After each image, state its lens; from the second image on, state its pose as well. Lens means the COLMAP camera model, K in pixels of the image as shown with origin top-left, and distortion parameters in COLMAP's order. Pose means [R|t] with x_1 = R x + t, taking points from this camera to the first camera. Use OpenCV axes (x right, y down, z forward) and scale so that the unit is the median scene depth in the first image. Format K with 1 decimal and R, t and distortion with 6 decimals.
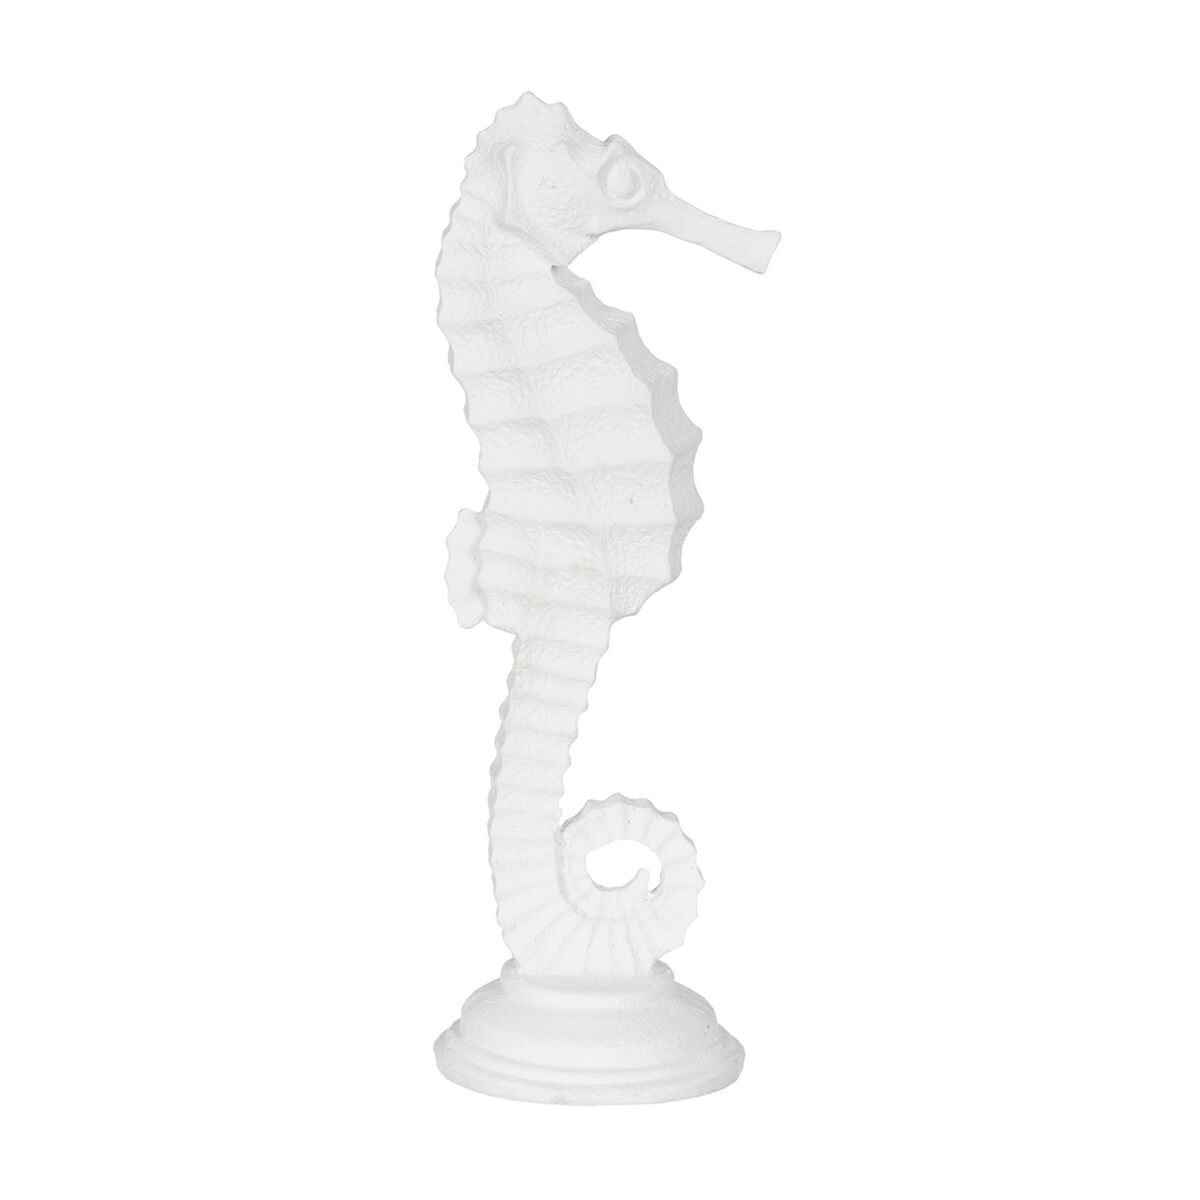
lens RADIAL K [[4875.8, 0, 600.0], [0, 4875.8, 600.0], [0, 0, 1]] dist [0.015242, -0.887094]
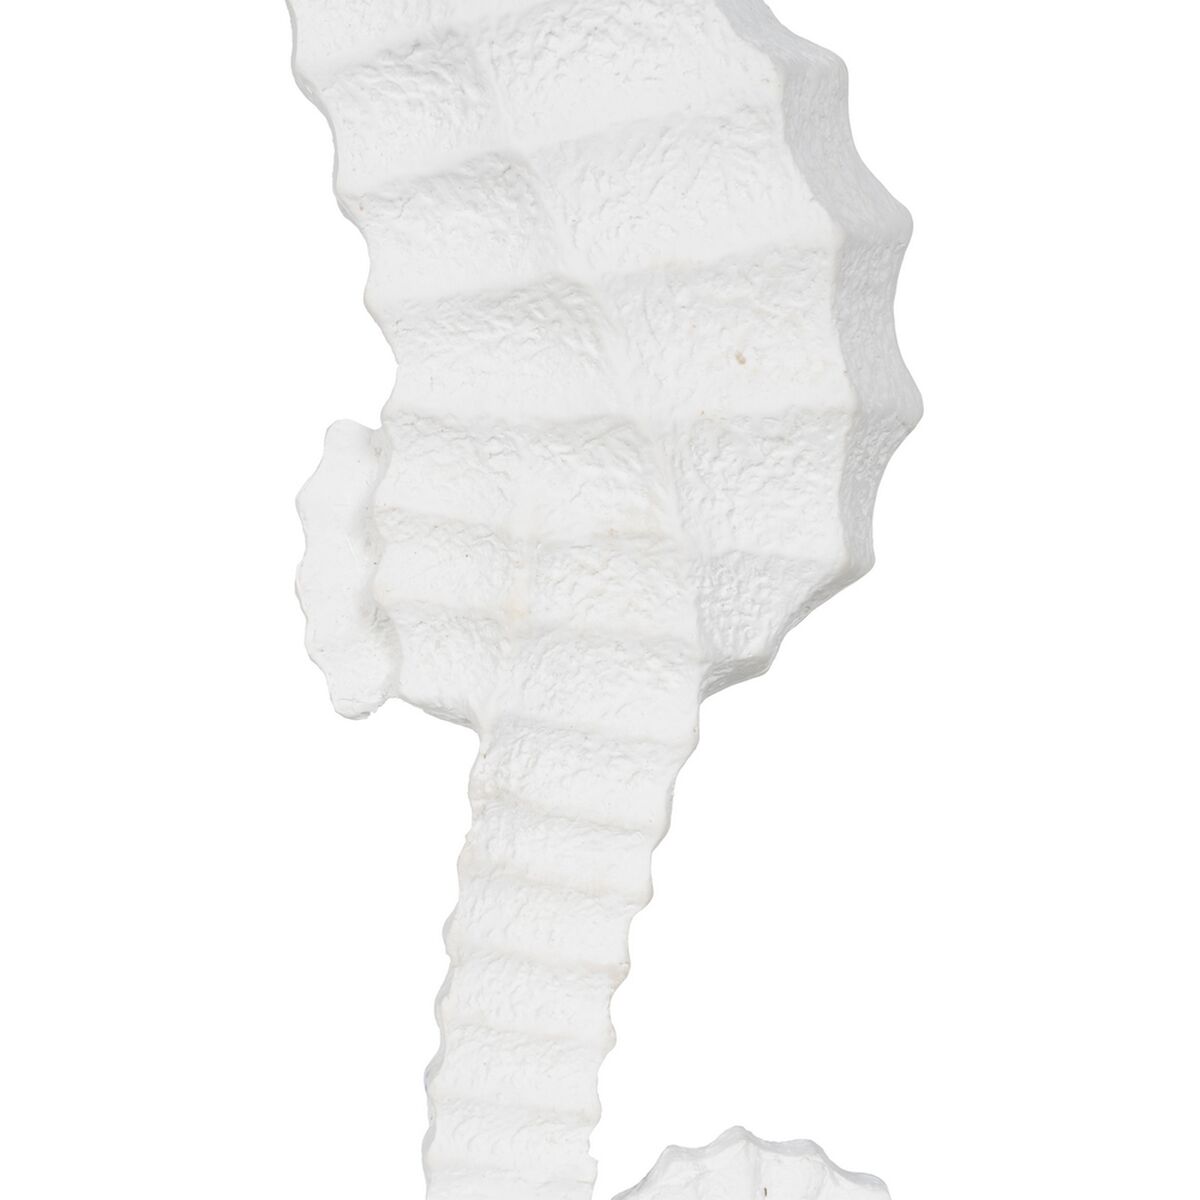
lens RADIAL K [[4875.8, 0, 600.0], [0, 4875.8, 600.0], [0, 0, 1]] dist [0.015242, -0.887094]
pose [[0.998549, -0.031623, -0.043582, 0.011647], [0.023320, 0.983512, -0.179330, 0.070890], [0.048534, 0.178054, 0.982823, 0.603835]]
